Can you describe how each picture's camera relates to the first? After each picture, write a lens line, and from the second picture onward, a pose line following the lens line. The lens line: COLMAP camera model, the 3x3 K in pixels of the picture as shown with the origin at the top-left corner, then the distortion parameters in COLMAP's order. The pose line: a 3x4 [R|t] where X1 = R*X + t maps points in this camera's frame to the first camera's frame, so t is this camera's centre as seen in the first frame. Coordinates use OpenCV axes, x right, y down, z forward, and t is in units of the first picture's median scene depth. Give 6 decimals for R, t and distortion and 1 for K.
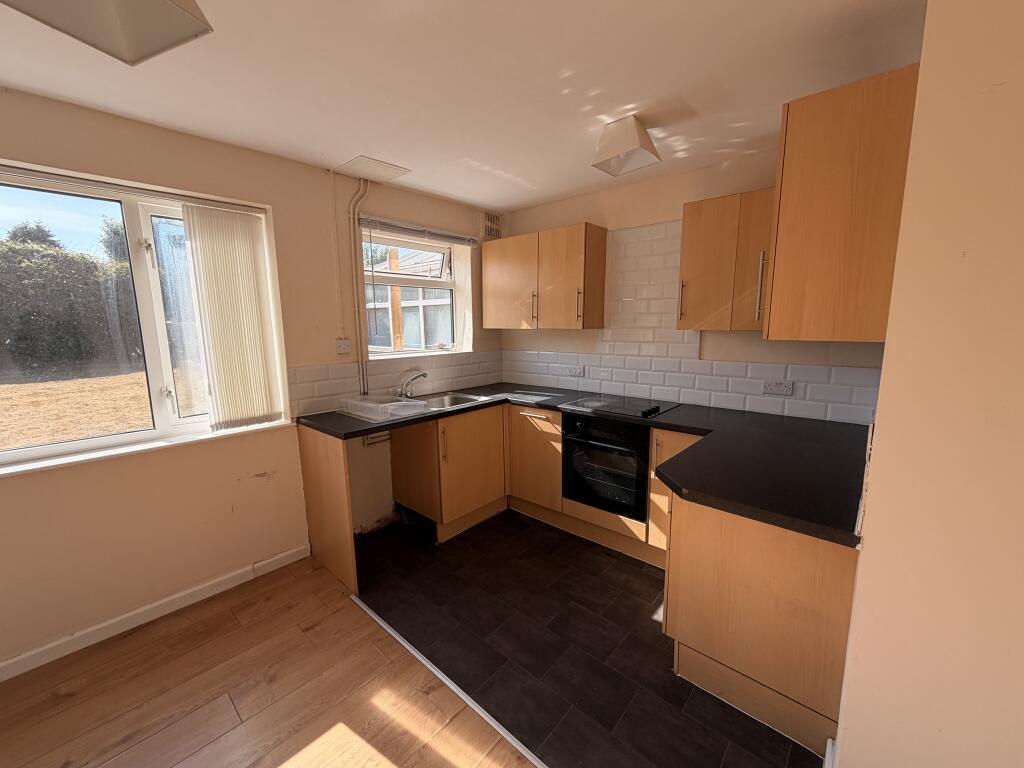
lens RADIAL K [[409.0, 0, 512.0], [0, 409.0, 384.0], [0, 0, 1]] dist [0.002109, 0.000288]
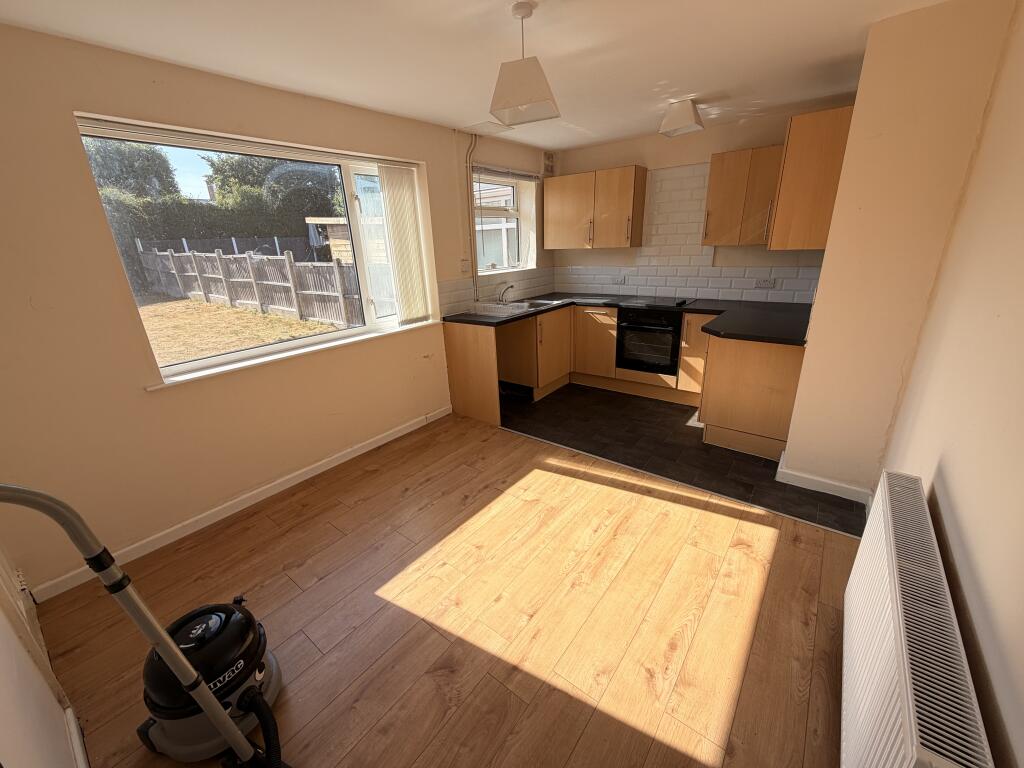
lens RADIAL K [[409.0, 0, 512.0], [0, 409.0, 384.0], [0, 0, 1]] dist [0.002109, 0.000288]
pose [[0.996932, -0.051202, 0.059197, -0.358789], [0.039467, 0.982000, 0.184709, 0.052196], [-0.067589, -0.181806, 0.981009, -0.450505]]
